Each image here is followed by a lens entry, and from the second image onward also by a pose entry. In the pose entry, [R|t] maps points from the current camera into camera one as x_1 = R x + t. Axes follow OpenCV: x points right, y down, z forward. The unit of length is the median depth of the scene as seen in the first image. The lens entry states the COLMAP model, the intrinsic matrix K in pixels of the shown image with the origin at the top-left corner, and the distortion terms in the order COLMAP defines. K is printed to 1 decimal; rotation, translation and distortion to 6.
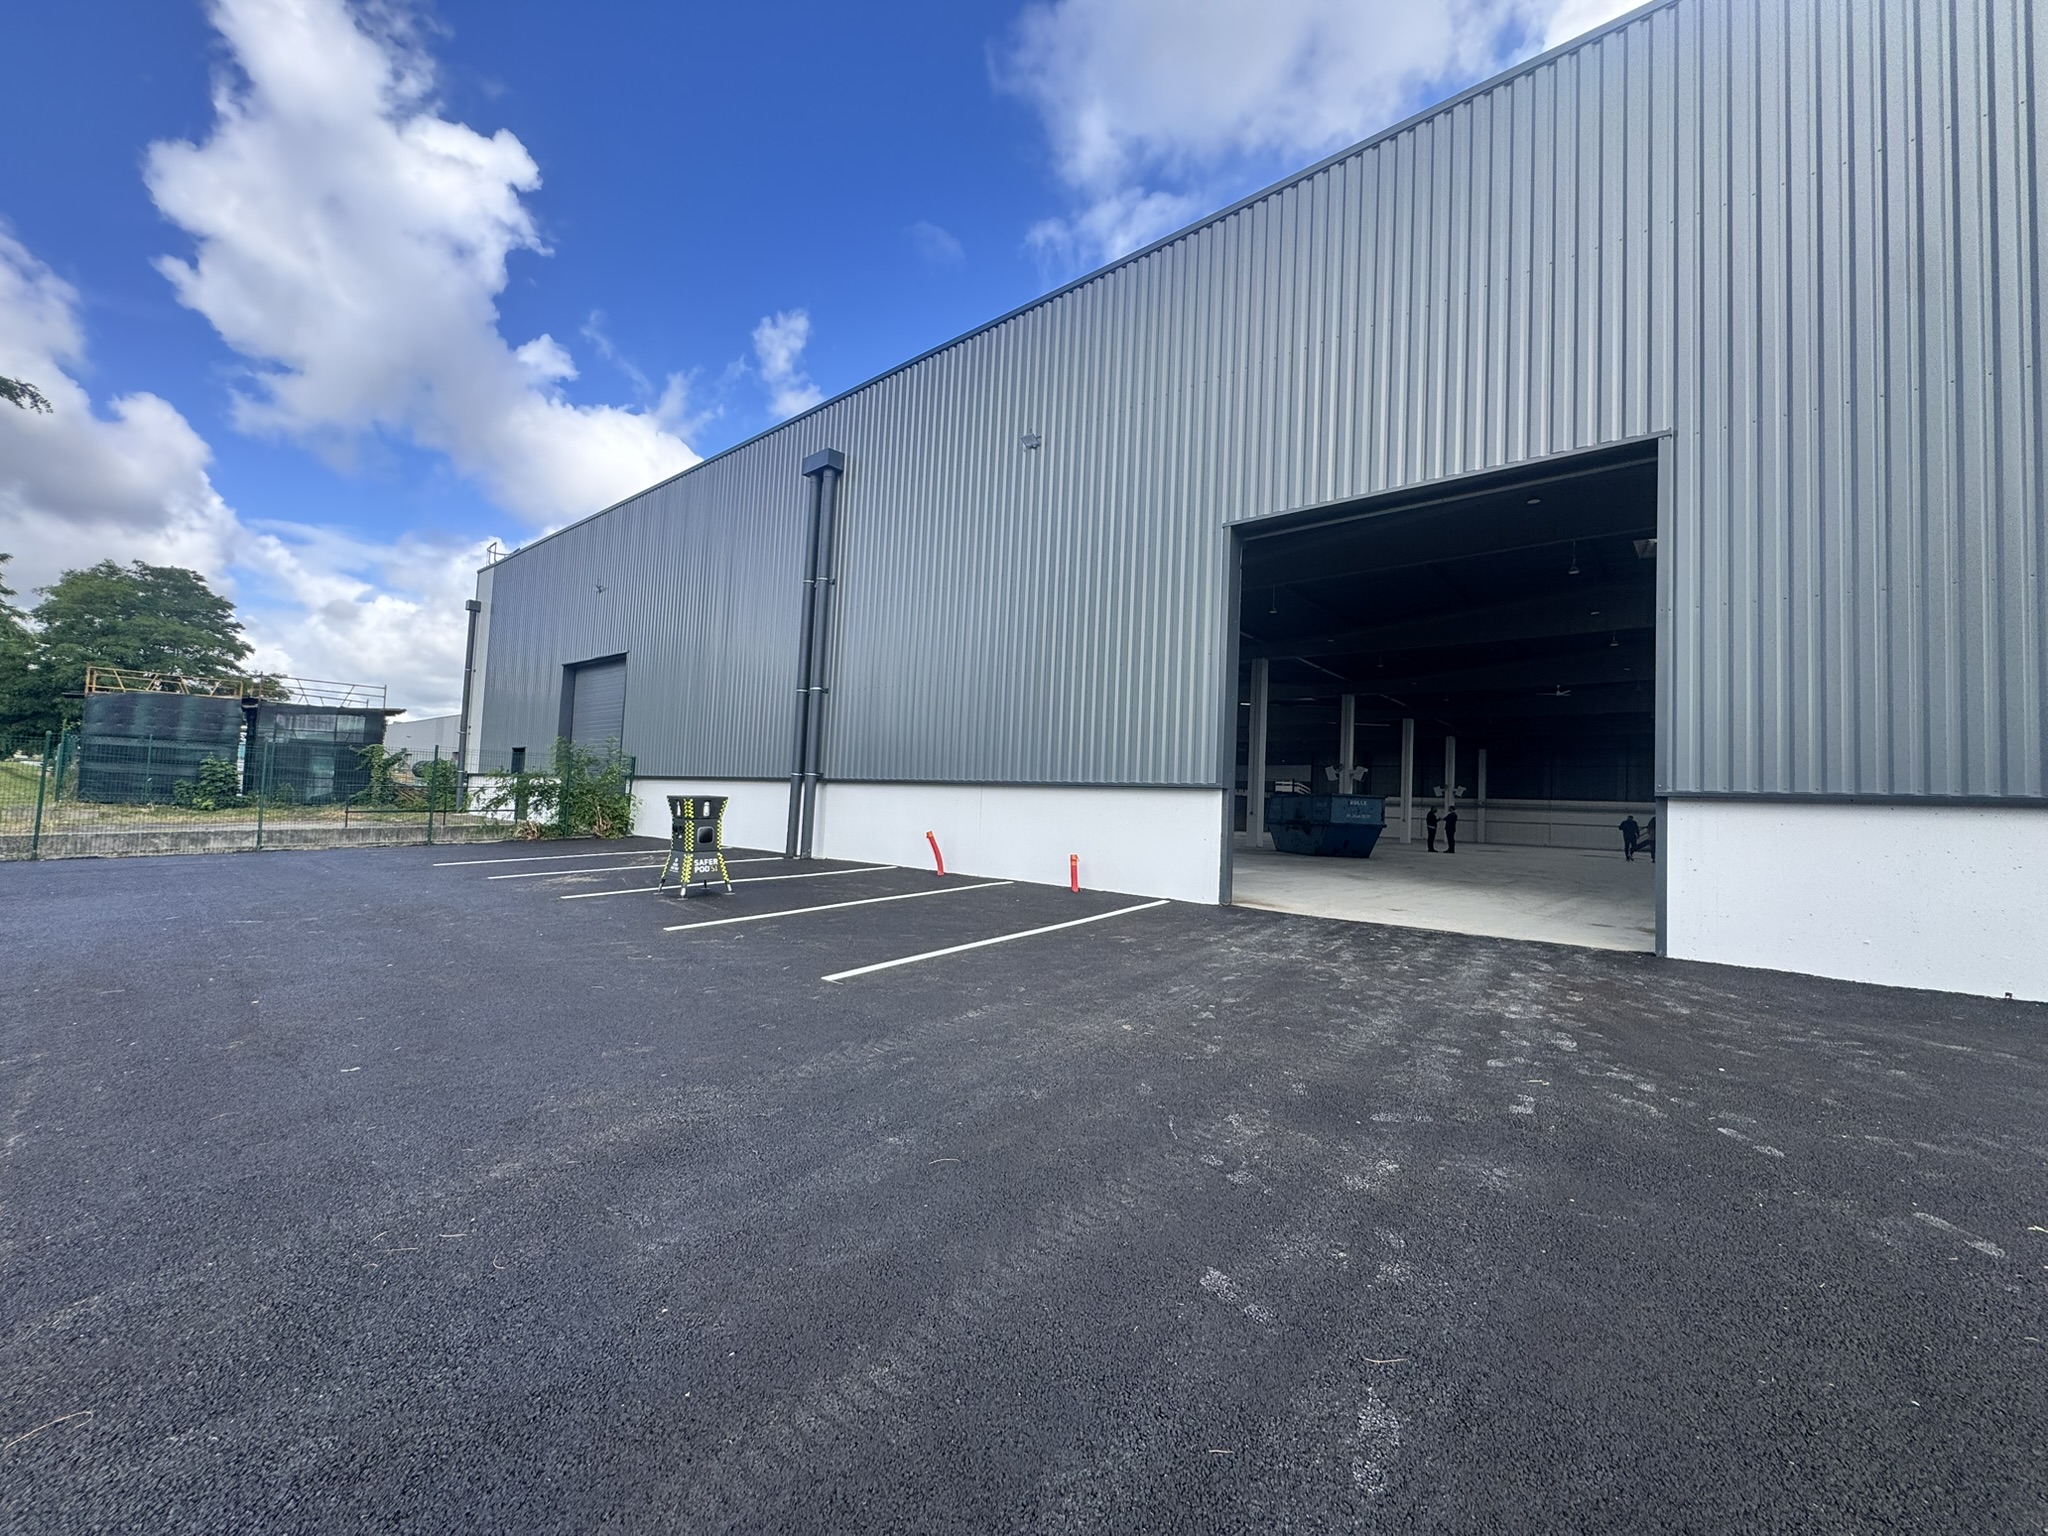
lens RADIAL K [[811.2, 0, 1021.0], [0, 811.2, 762.9], [0, 0, 1]] dist [0.001726, -0.000808]
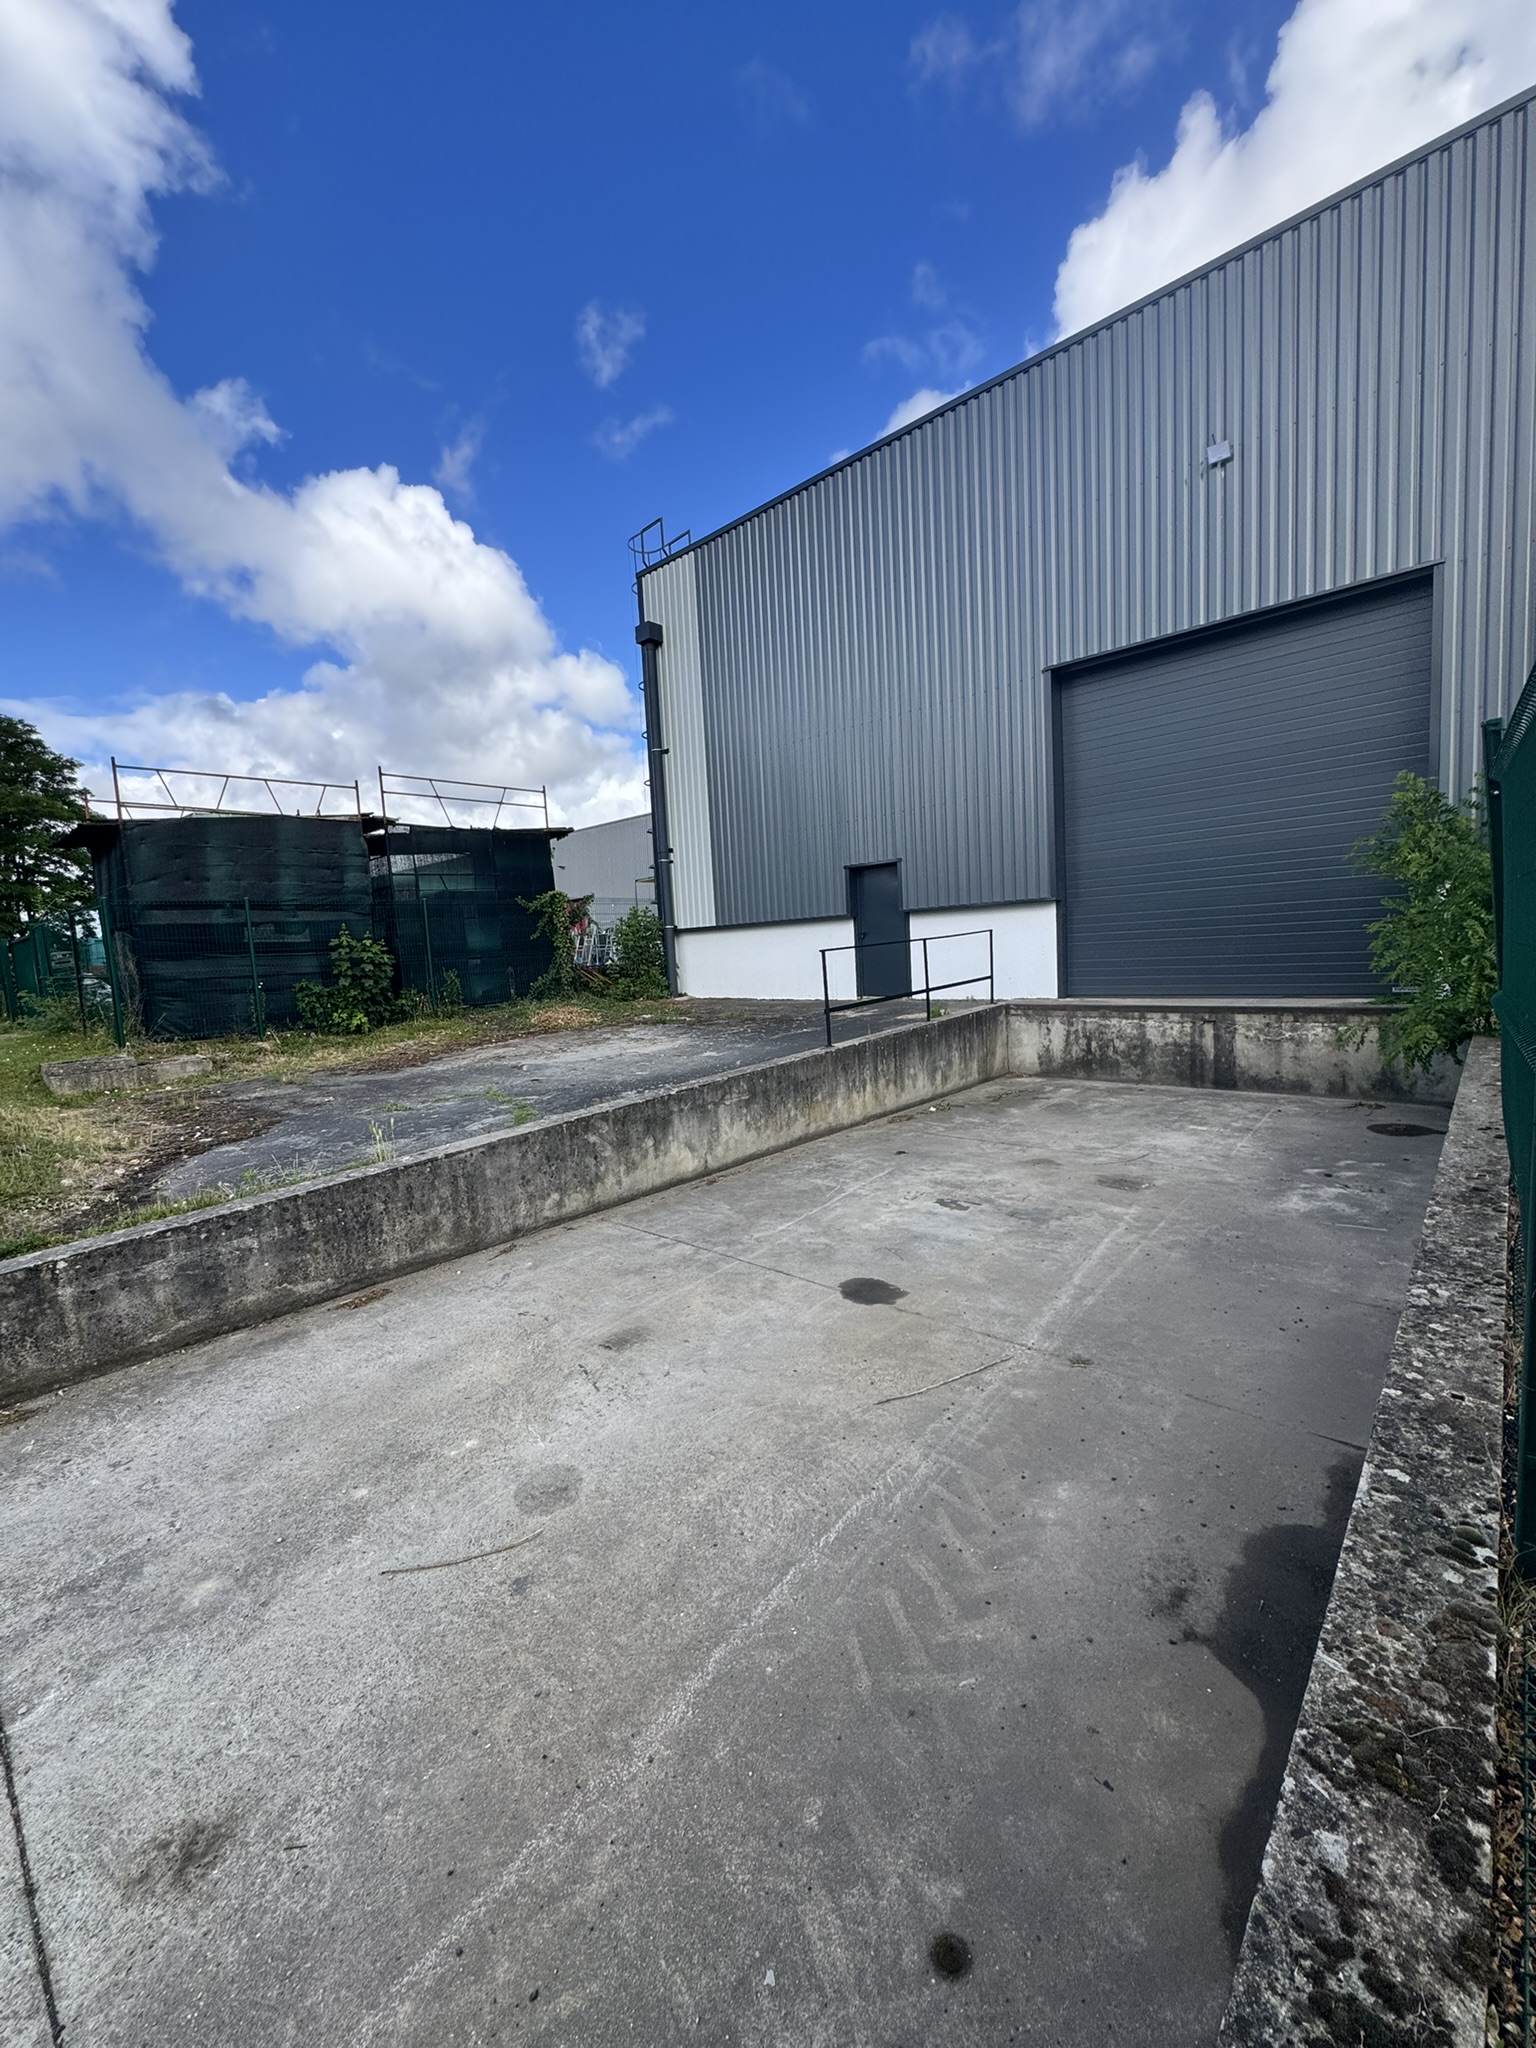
lens RADIAL K [[811.2, 0, 768.0], [0, 811.2, 1024.0], [0, 0, 1]] dist [0.001726, -0.000808]
pose [[0.995171, -0.092133, -0.033854, -0.300602], [0.096171, 0.984224, 0.148510, -0.000480], [0.019637, -0.151048, 0.988331, 0.200382]]
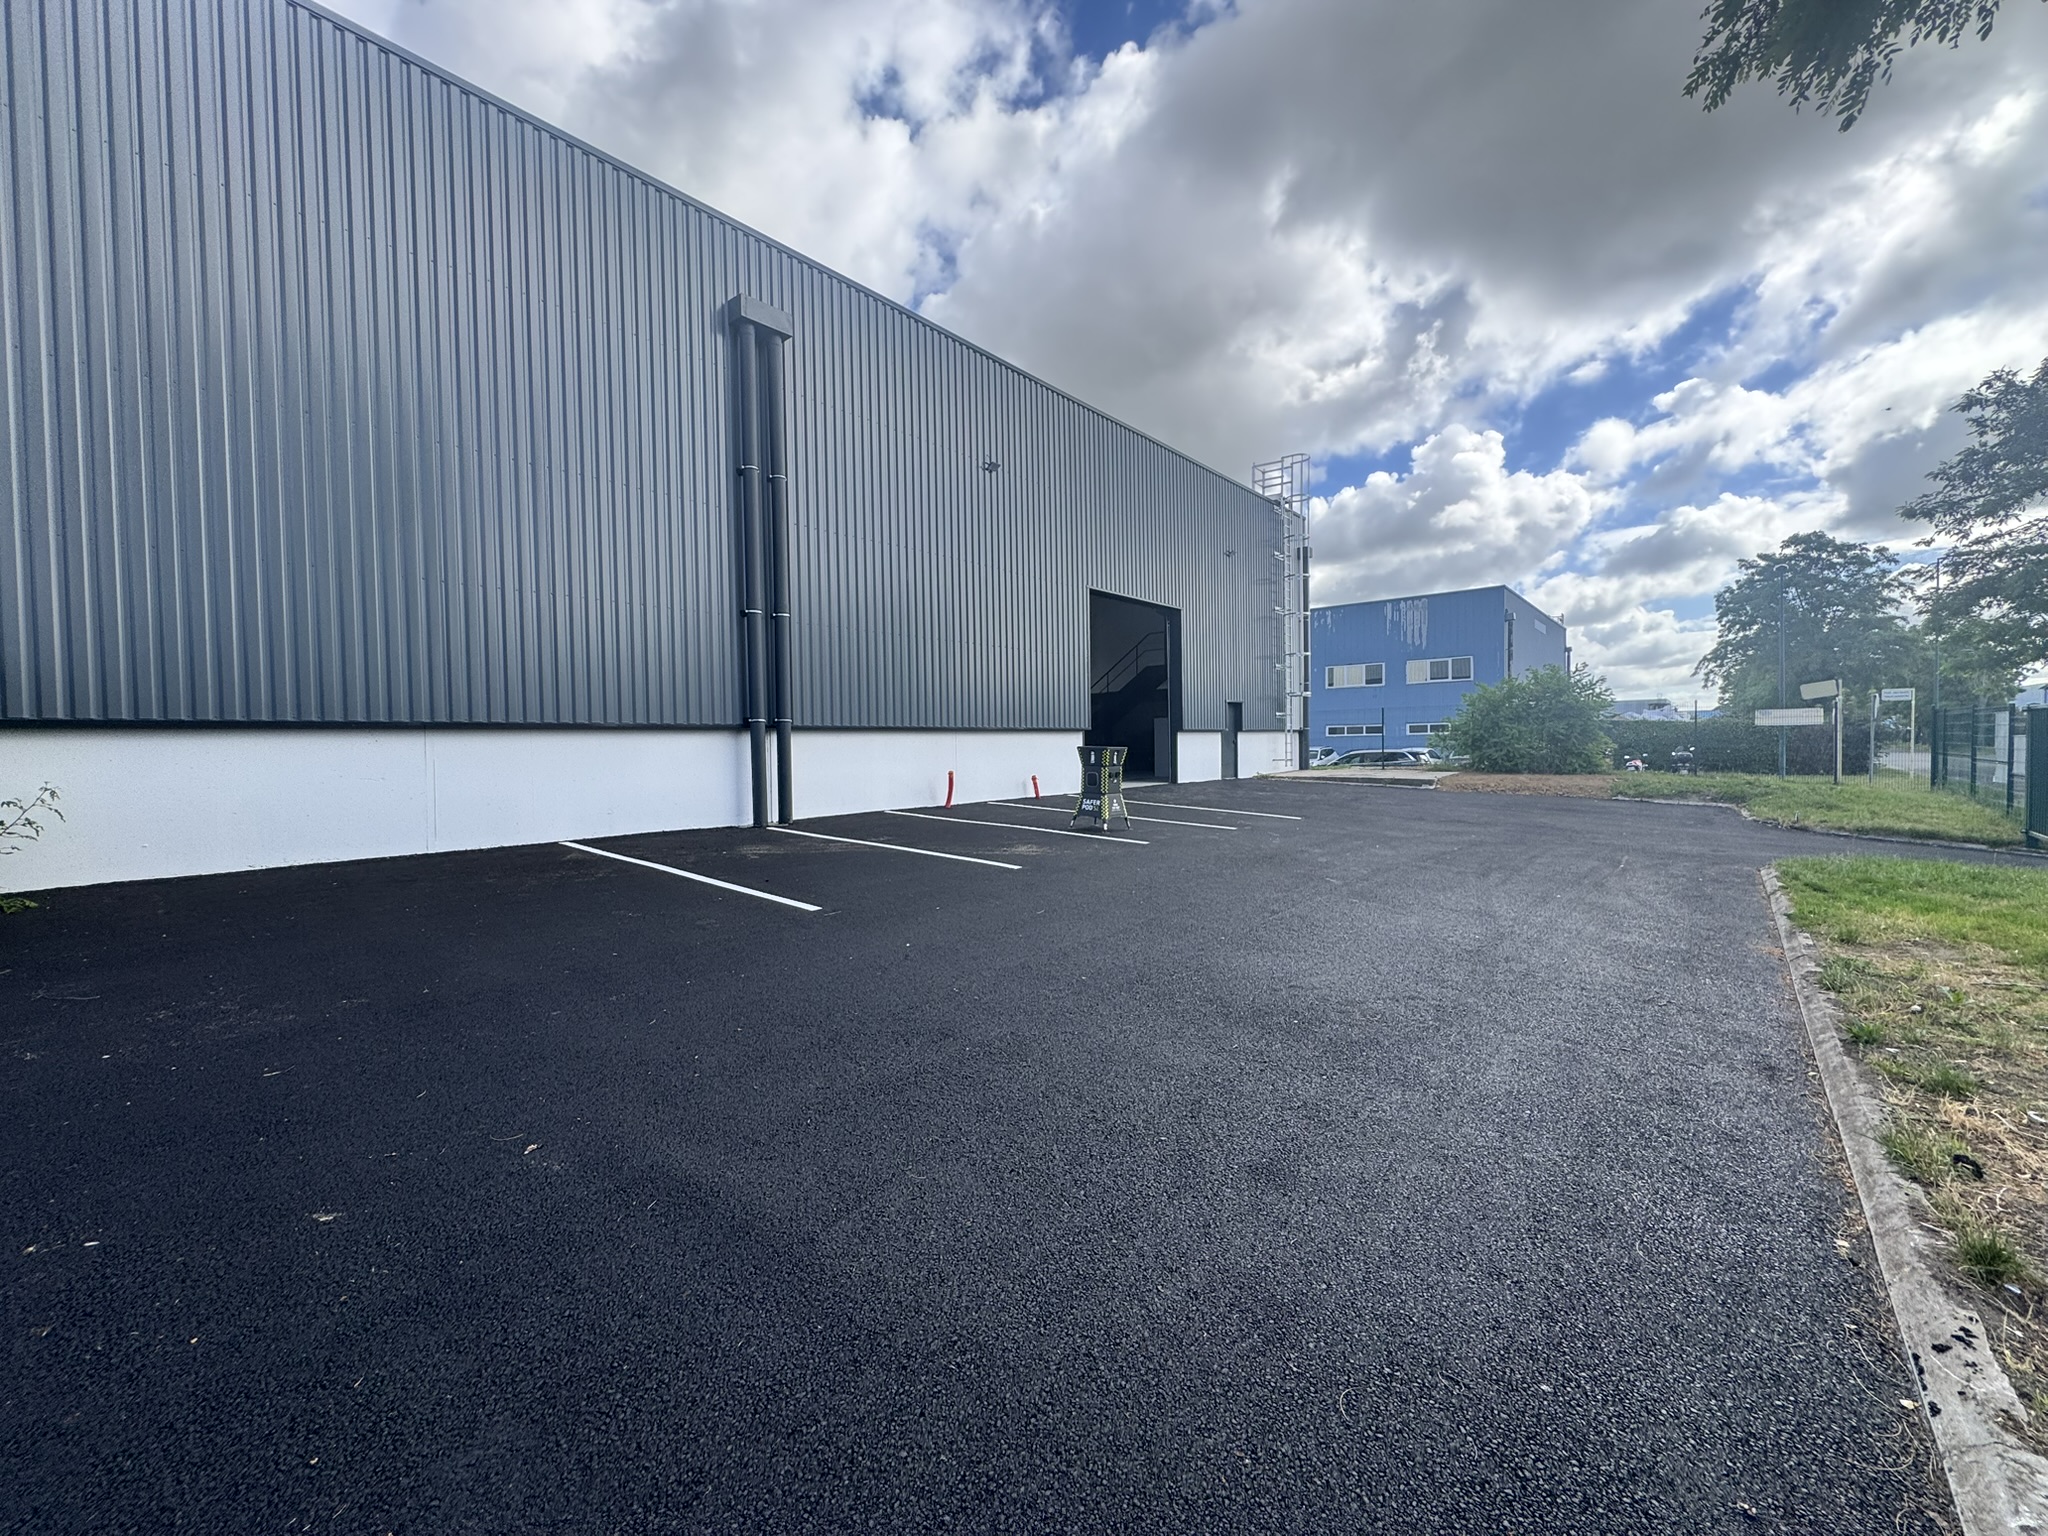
lens RADIAL K [[810.6, 0, 1024.0], [0, 810.6, 768.0], [0, 0, 1]] dist [-0.003181, -0.000418]
pose [[-0.015909, -0.063269, 0.997870, -2.824037], [-0.033017, 0.997485, 0.062718, 0.008972], [-0.999328, -0.031949, -0.017958, 2.045529]]
